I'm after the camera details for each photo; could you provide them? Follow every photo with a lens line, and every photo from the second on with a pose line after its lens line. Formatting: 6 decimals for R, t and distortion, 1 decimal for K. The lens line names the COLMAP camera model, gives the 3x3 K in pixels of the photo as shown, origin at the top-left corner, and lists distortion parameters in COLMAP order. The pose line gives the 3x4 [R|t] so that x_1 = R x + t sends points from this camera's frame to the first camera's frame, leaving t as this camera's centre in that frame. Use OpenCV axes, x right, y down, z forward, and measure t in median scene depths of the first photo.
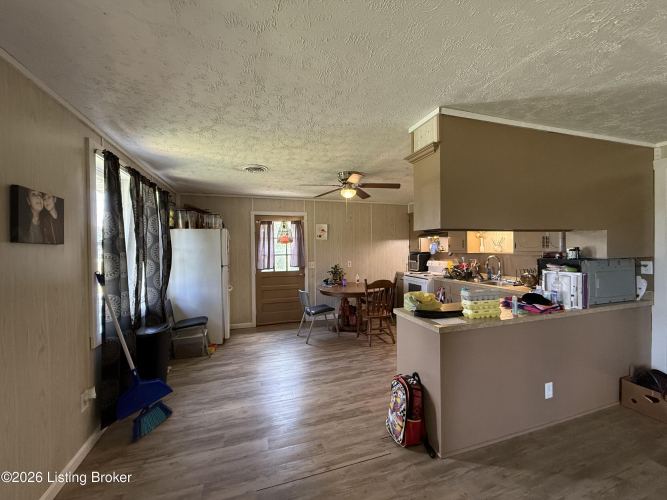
lens RADIAL K [[266.7, 0, 332.6], [0, 266.7, 250.2], [0, 0, 1]] dist [-0.000937, -0.000003]
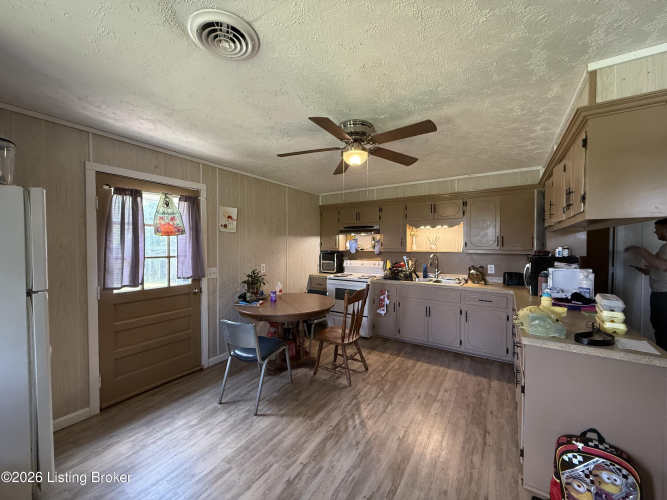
lens RADIAL K [[265.5, 0, 331.7], [0, 265.5, 250.0], [0, 0, 1]] dist [-0.000871, 0.000137]
pose [[0.772630, -0.001596, 0.634855, -0.299665], [-0.000776, 0.999994, 0.003458, 0.001288], [-0.634856, -0.003164, 0.772624, 0.431597]]
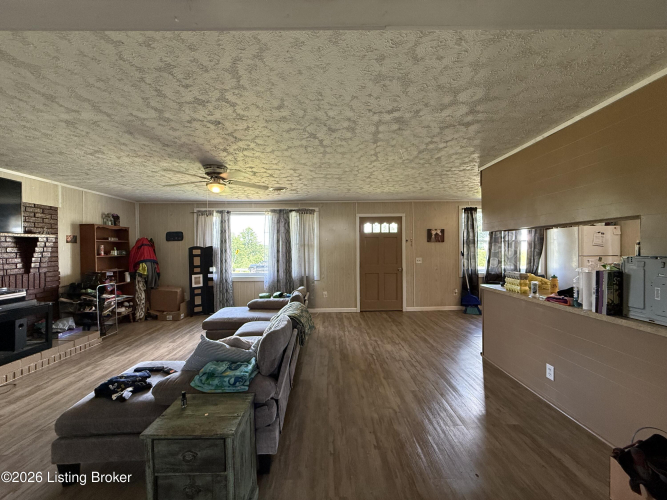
lens RADIAL K [[265.5, 0, 331.7], [0, 265.5, 250.0], [0, 0, 1]] dist [-0.000871, 0.000137]
pose [[-0.292528, 0.022999, -0.955980, 1.032865], [0.005079, 0.999734, 0.022498, -0.001643], [0.956244, 0.001726, -0.292567, 0.225812]]
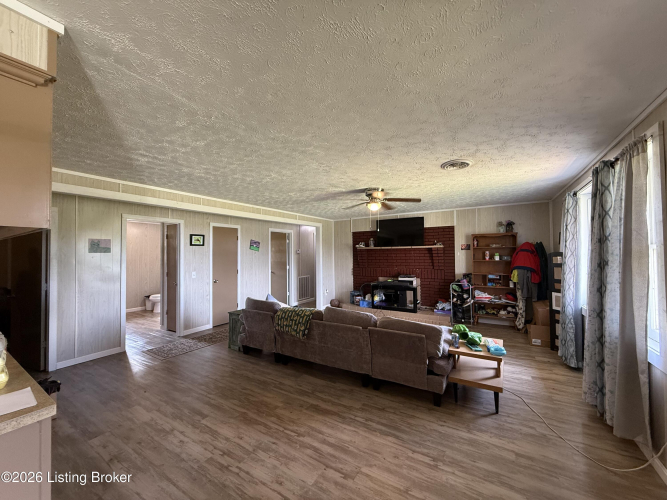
lens RADIAL K [[265.5, 0, 331.7], [0, 265.5, 250.0], [0, 0, 1]] dist [-0.000871, 0.000137]
pose [[-0.643828, 0.029221, 0.764612, -0.173151], [0.025390, 0.999536, -0.016820, -0.004519], [-0.764749, 0.008585, -0.644272, 0.377895]]
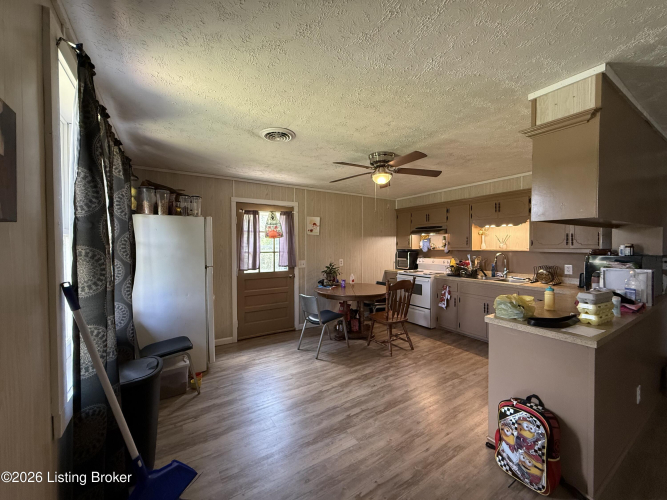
lens RADIAL K [[265.5, 0, 331.7], [0, 265.5, 250.0], [0, 0, 1]] dist [-0.000871, 0.000137]
pose [[0.968737, 0.003139, 0.248071, -0.236156], [-0.004603, 0.999975, 0.005321, 0.006364], [-0.248048, -0.006297, 0.968727, 0.176829]]
